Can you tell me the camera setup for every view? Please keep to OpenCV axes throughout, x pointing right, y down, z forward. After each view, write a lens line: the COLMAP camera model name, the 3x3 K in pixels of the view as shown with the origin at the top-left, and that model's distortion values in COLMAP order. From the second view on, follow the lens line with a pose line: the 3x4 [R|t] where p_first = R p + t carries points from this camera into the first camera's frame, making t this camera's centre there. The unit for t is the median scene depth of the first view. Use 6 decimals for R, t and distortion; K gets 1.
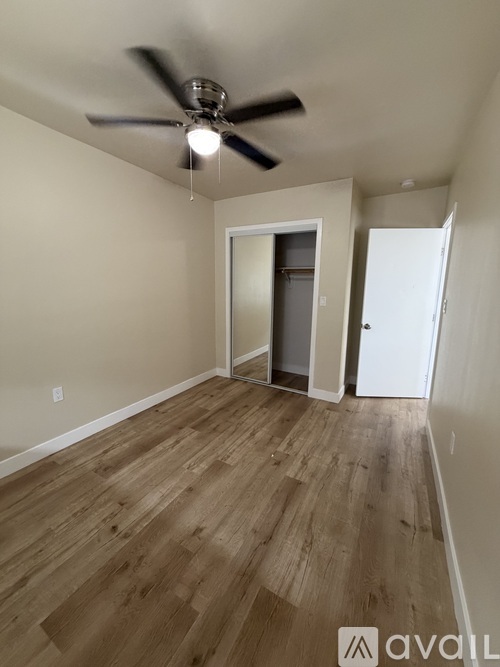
lens RADIAL K [[264.7, 0, 252.6], [0, 264.7, 330.7], [0, 0, 1]] dist [-0.001439, 0.000054]
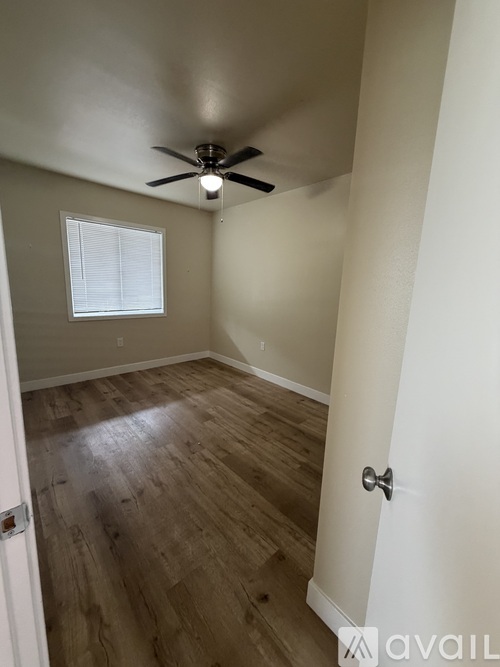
lens RADIAL K [[264.7, 0, 252.6], [0, 264.7, 330.7], [0, 0, 1]] dist [-0.001439, 0.000054]
pose [[-0.301588, 0.145783, -0.942227, 0.881679], [-0.208279, 0.954300, 0.214316, -0.212125], [0.930411, 0.260882, -0.257441, 1.271608]]
